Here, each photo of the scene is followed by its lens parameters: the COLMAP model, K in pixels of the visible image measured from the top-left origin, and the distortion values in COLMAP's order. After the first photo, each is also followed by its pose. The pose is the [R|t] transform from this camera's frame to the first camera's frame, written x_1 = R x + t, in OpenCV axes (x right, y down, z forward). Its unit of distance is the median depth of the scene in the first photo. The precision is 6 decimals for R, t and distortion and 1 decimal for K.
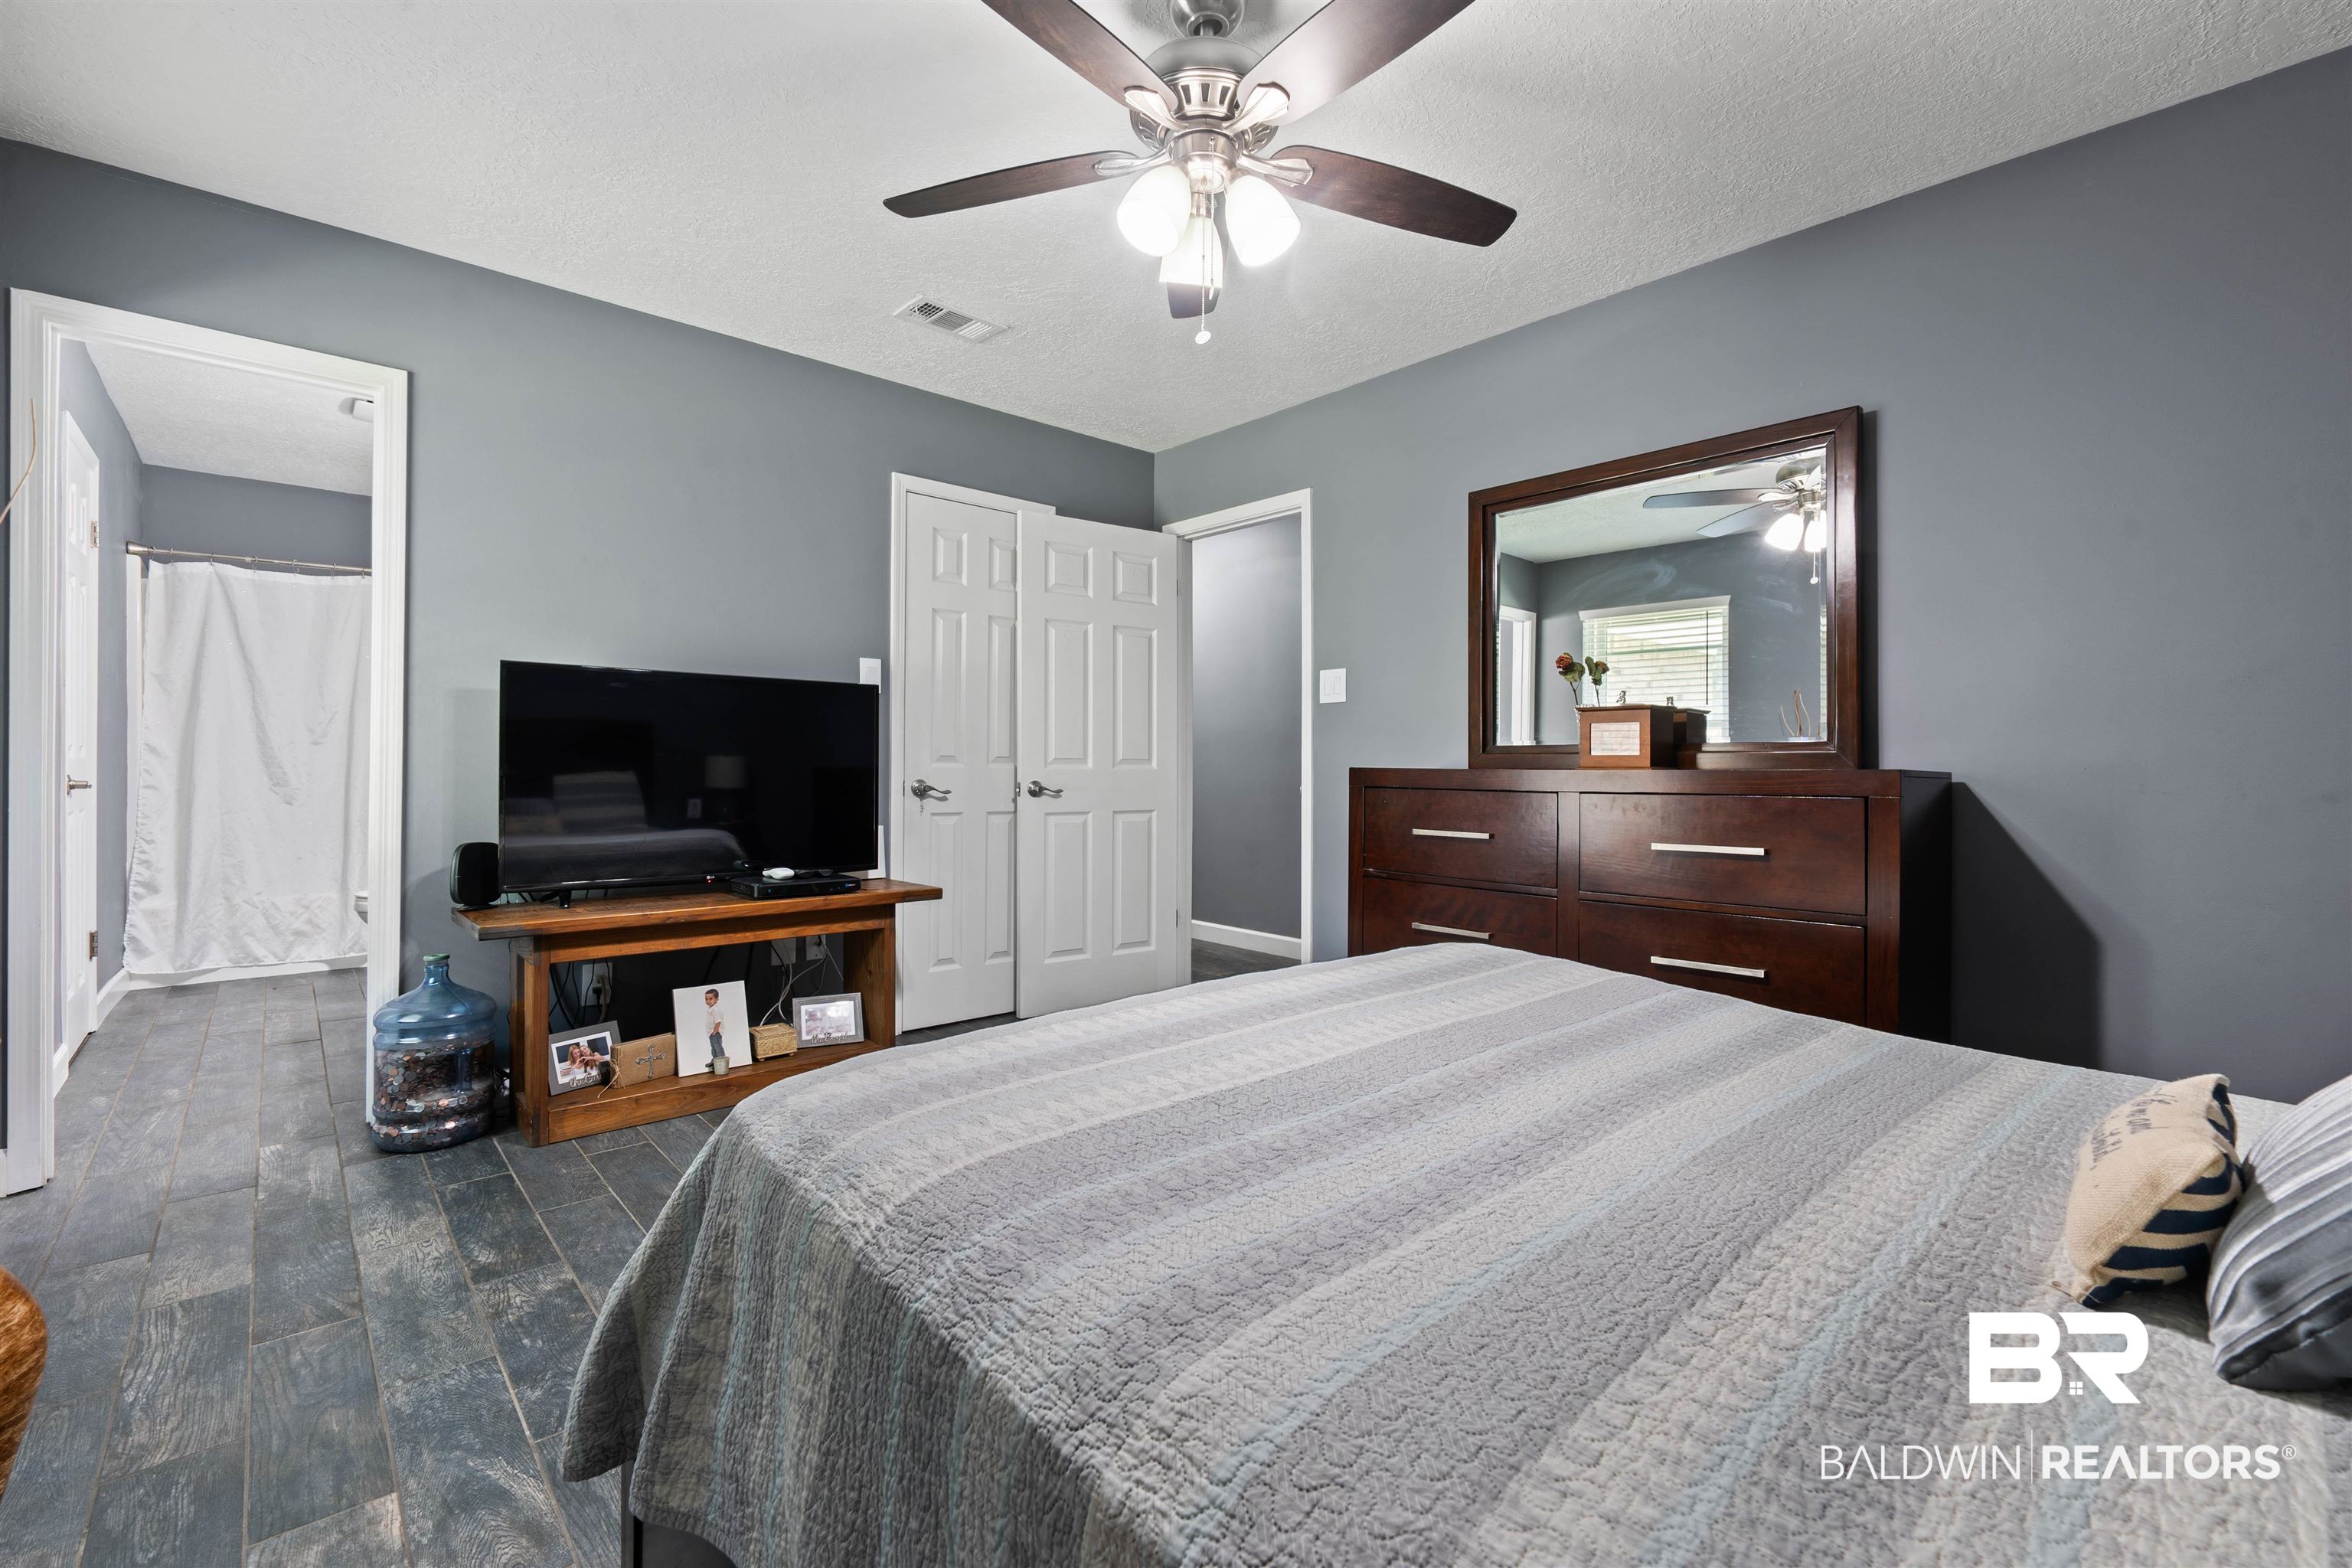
lens RADIAL K [[1032.6, 0, 1178.2], [0, 1032.6, 778.4], [0, 0, 1]] dist [-0.004068, 0.000564]
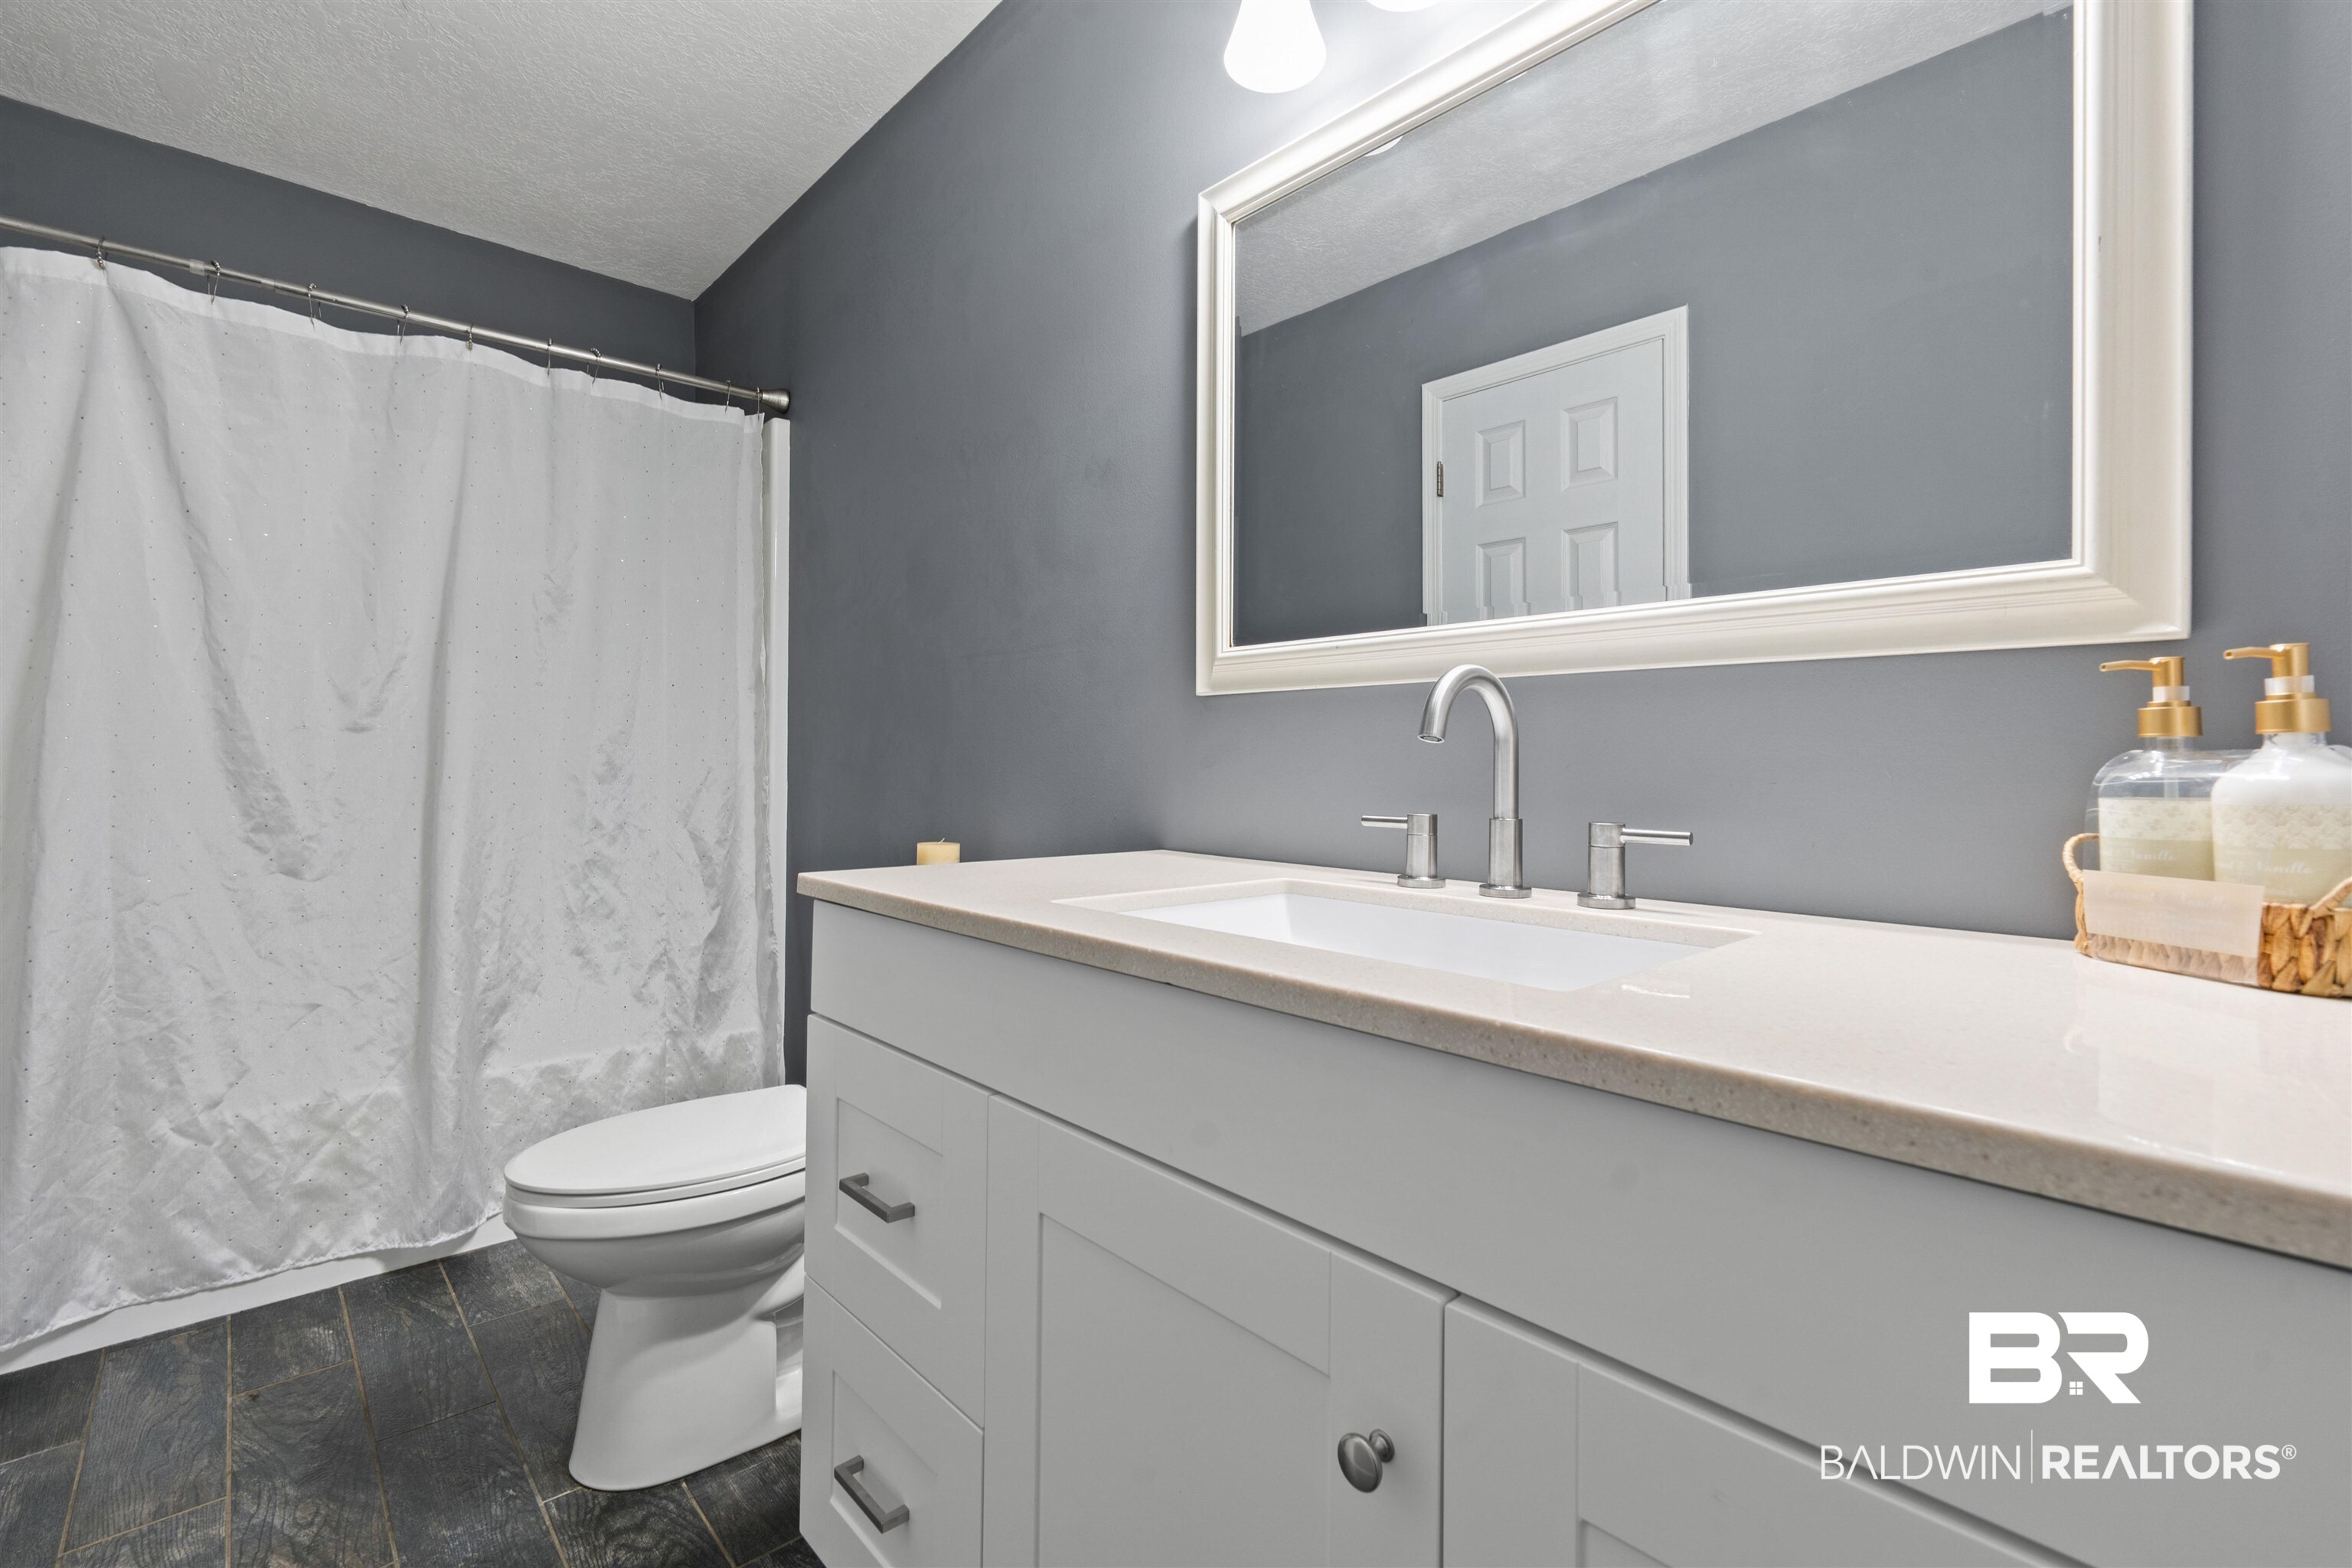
lens RADIAL K [[1032.6, 0, 1174.3], [0, 1032.6, 769.0], [0, 0, 1]] dist [-0.004068, 0.000564]
pose [[0.999917, -0.001692, 0.012767, -0.526055], [0.001875, 0.999895, -0.014341, -0.011215], [-0.012742, 0.014364, 0.999816, 0.594917]]
